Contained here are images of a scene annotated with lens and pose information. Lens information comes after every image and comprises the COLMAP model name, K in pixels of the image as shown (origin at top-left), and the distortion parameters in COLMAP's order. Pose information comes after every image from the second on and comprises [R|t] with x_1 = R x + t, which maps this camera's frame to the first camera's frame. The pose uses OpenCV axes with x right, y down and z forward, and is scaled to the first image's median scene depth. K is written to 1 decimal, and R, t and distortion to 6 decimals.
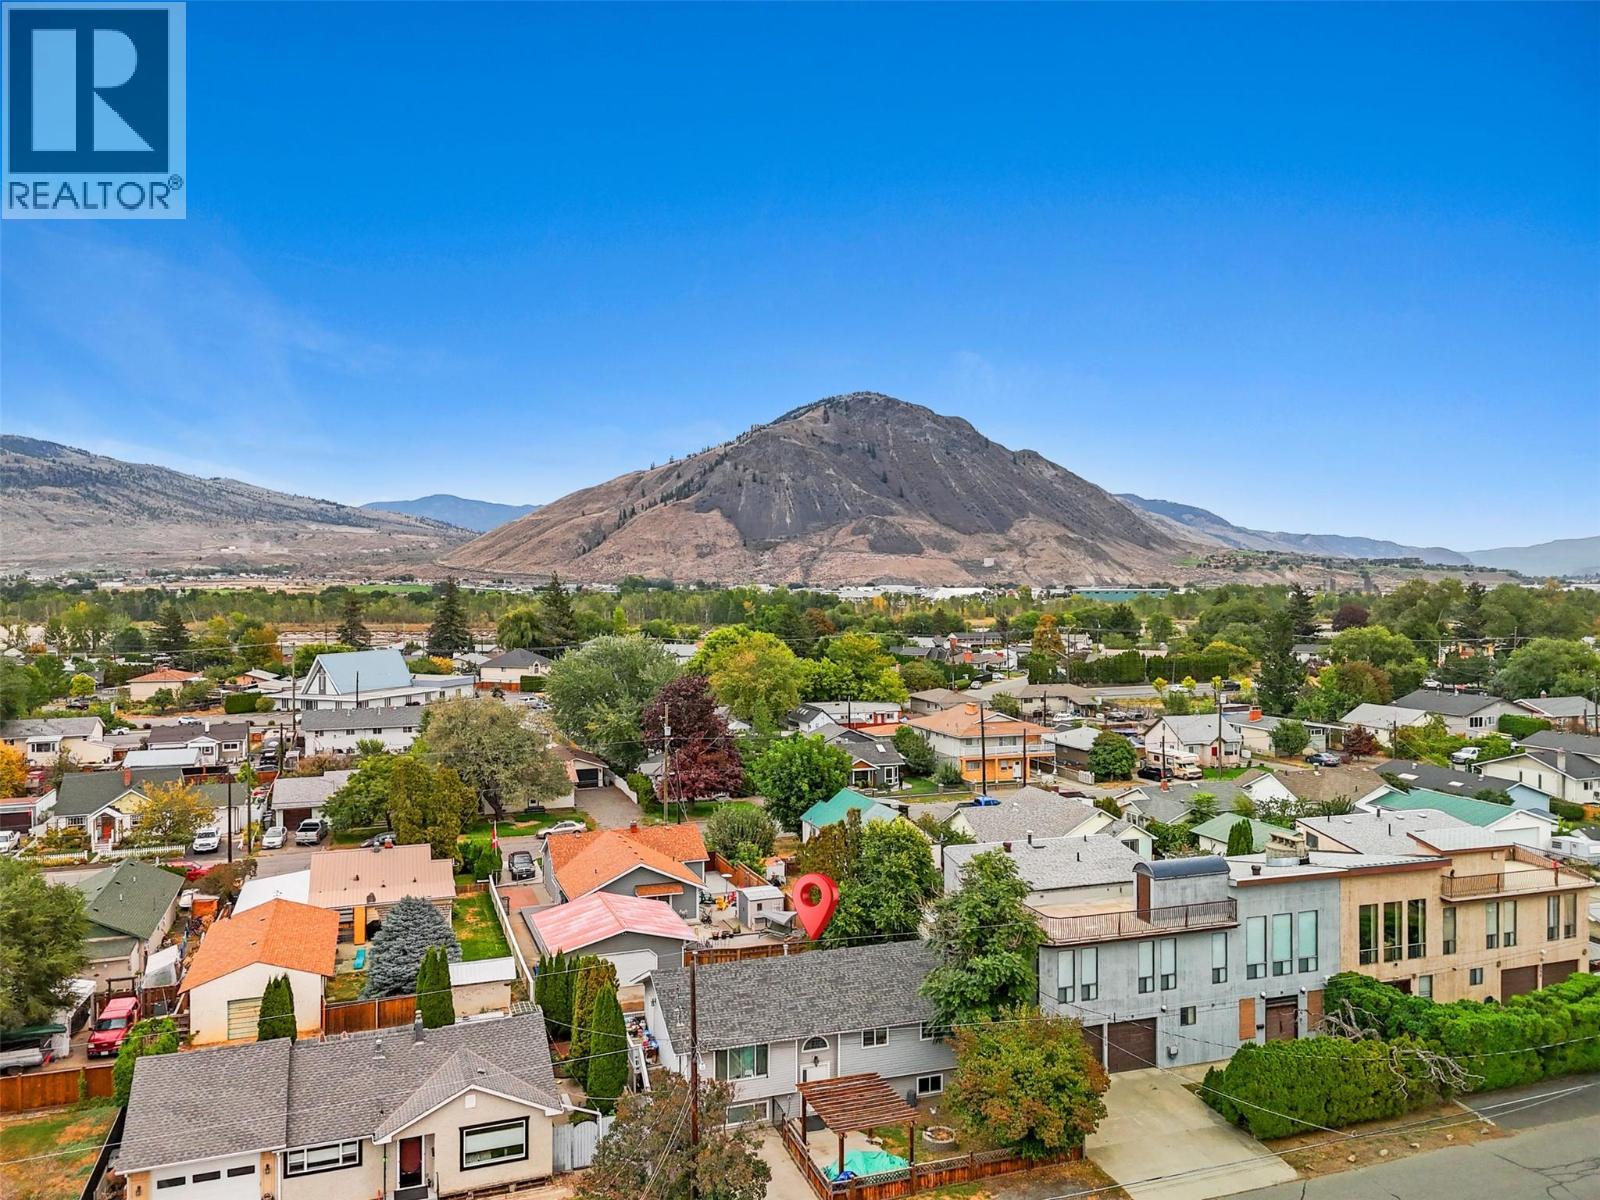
lens RADIAL K [[1188.9, 0, 797.6], [0, 1188.9, 592.1], [0, 0, 1]] dist [0.083565, -0.073295]
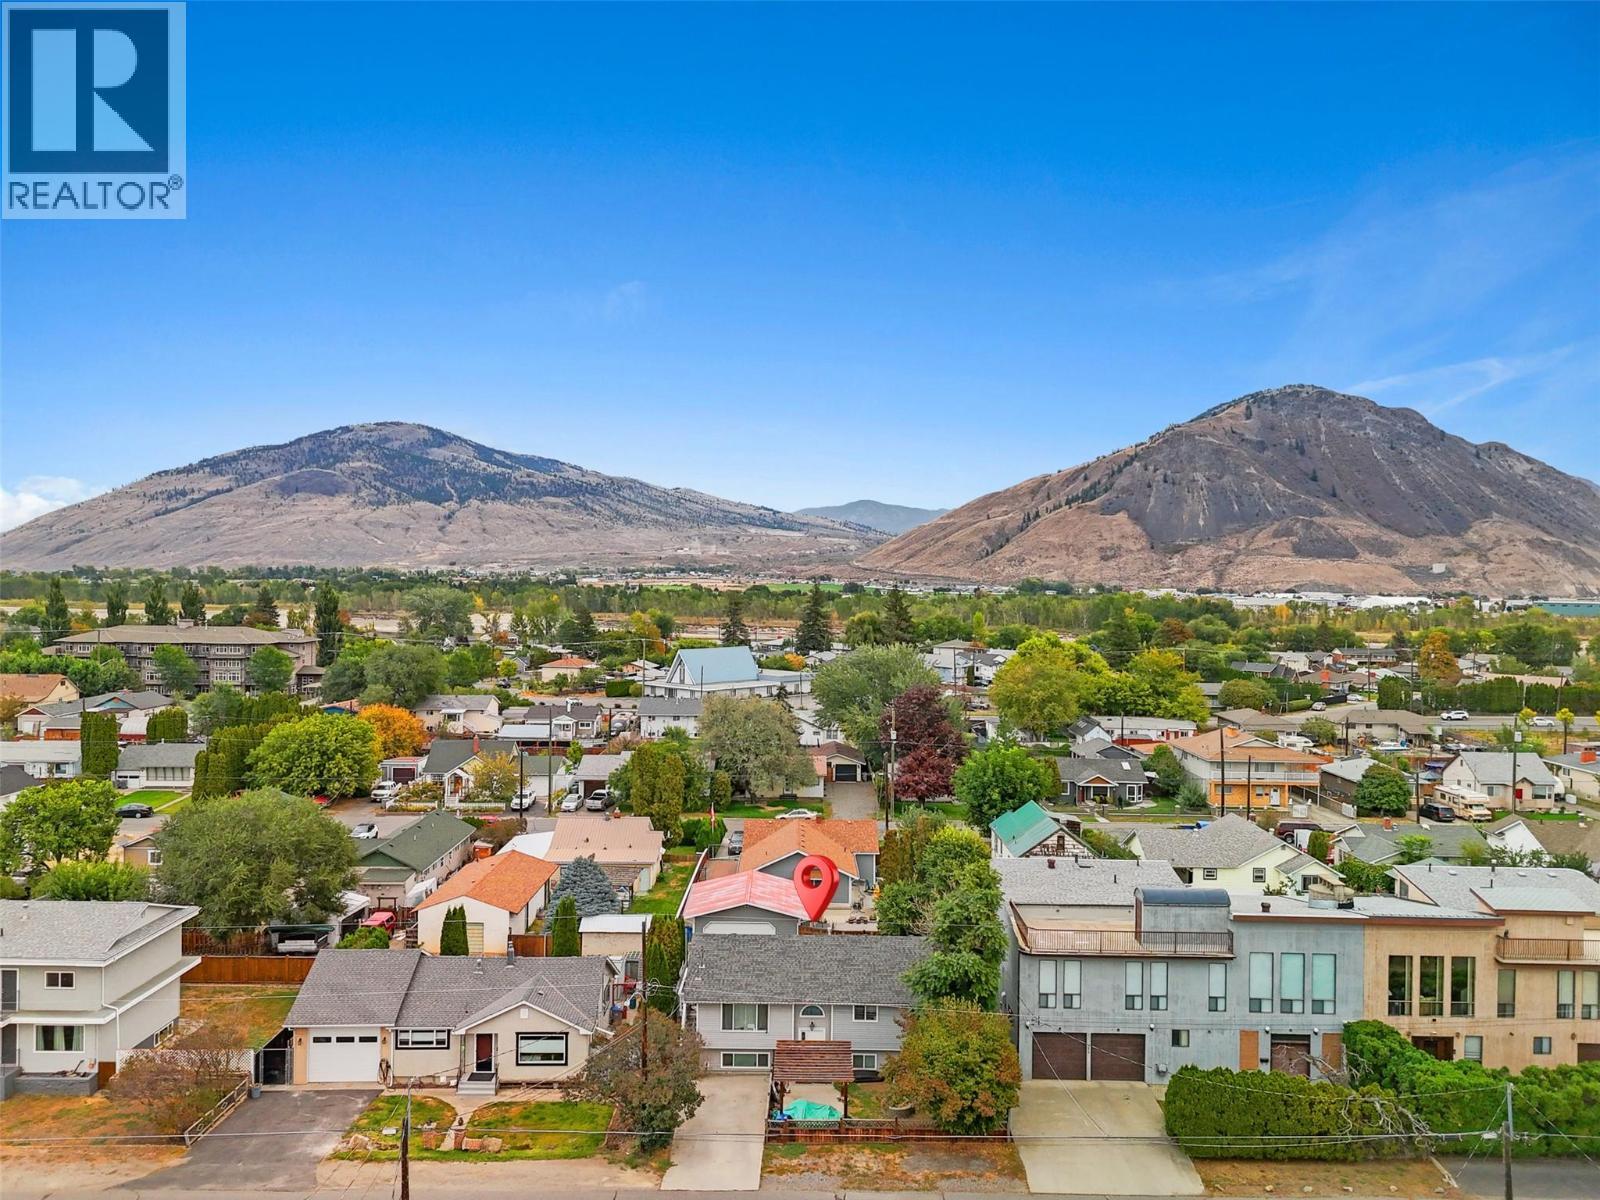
lens RADIAL K [[1161.9, 0, 801.6], [0, 1161.9, 595.1], [0, 0, 1]] dist [0.086619, -0.080249]
pose [[0.942401, 0.018233, -0.333988, 0.144310], [-0.017654, 0.999833, 0.004771, -0.013809], [0.334019, 0.001400, 0.942565, -0.032705]]
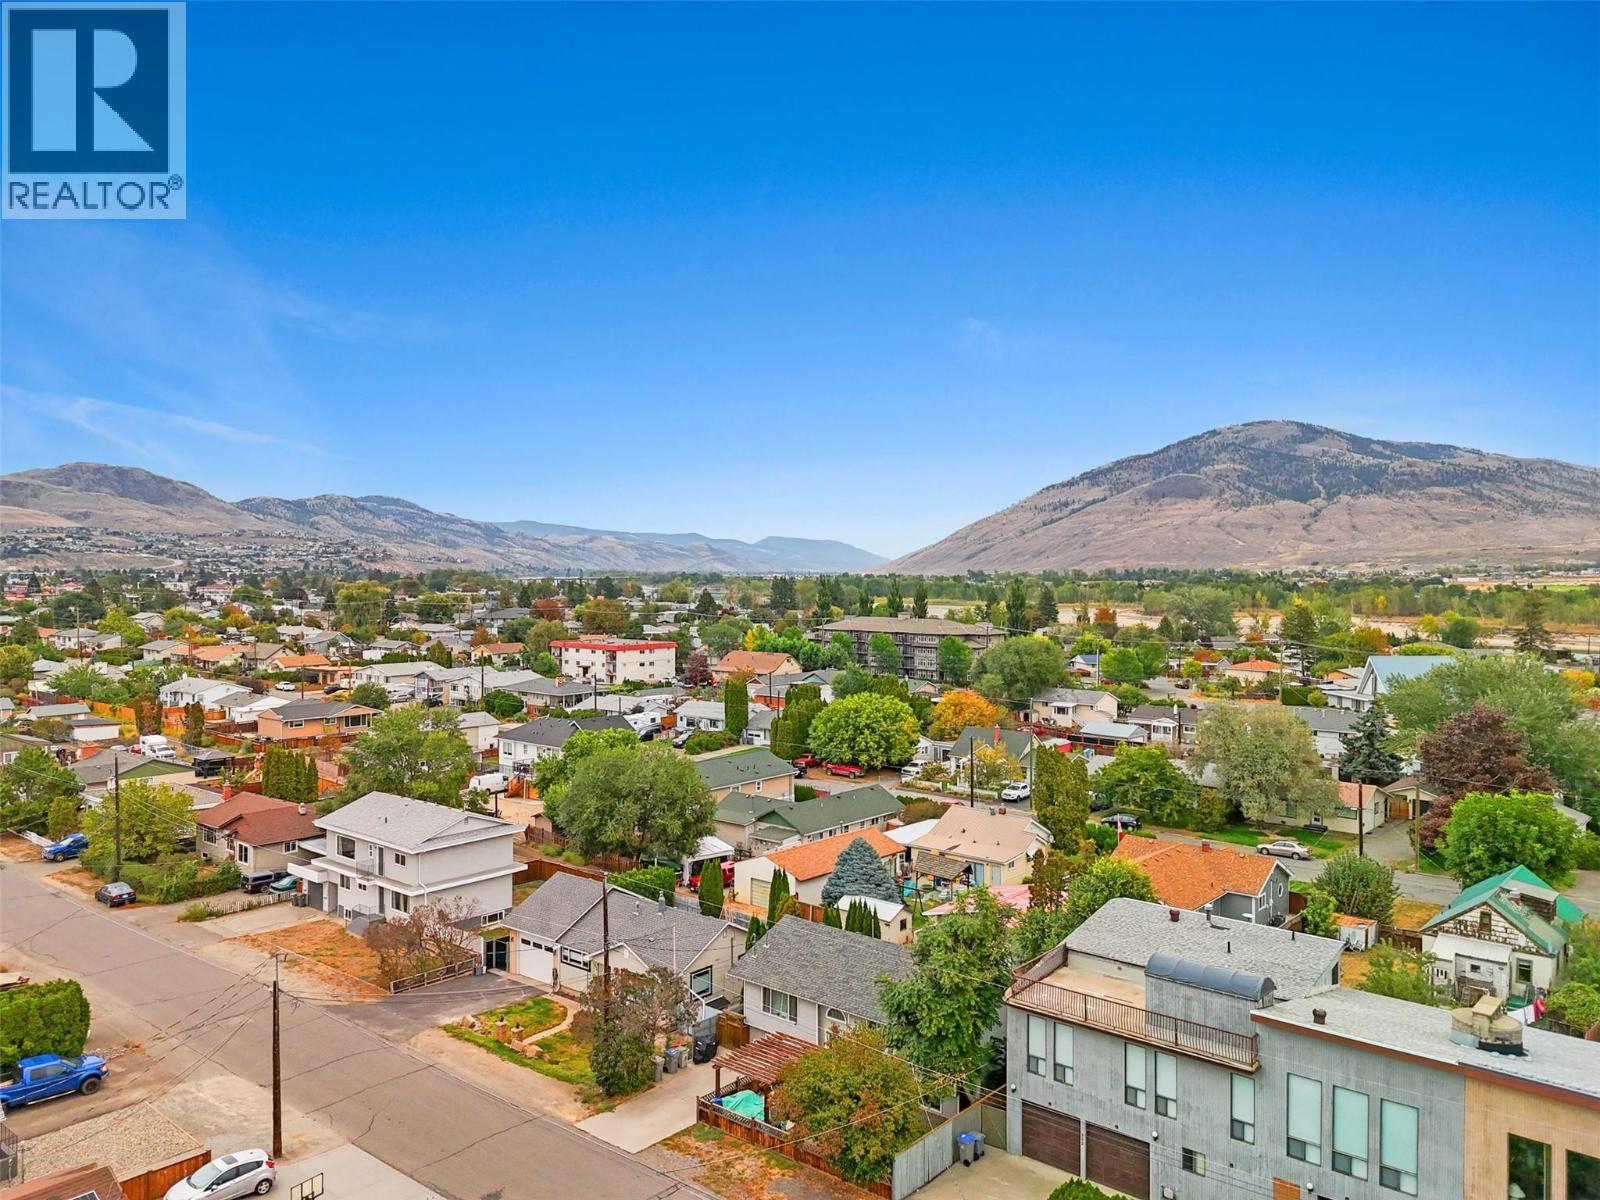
lens RADIAL K [[1161.9, 0, 810.2], [0, 1161.9, 597.9], [0, 0, 1]] dist [0.086619, -0.080249]
pose [[0.505196, 0.023073, -0.862696, 0.354736], [-0.014912, 0.999727, 0.018006, -0.011820], [0.862876, 0.003768, 0.505402, 0.161018]]
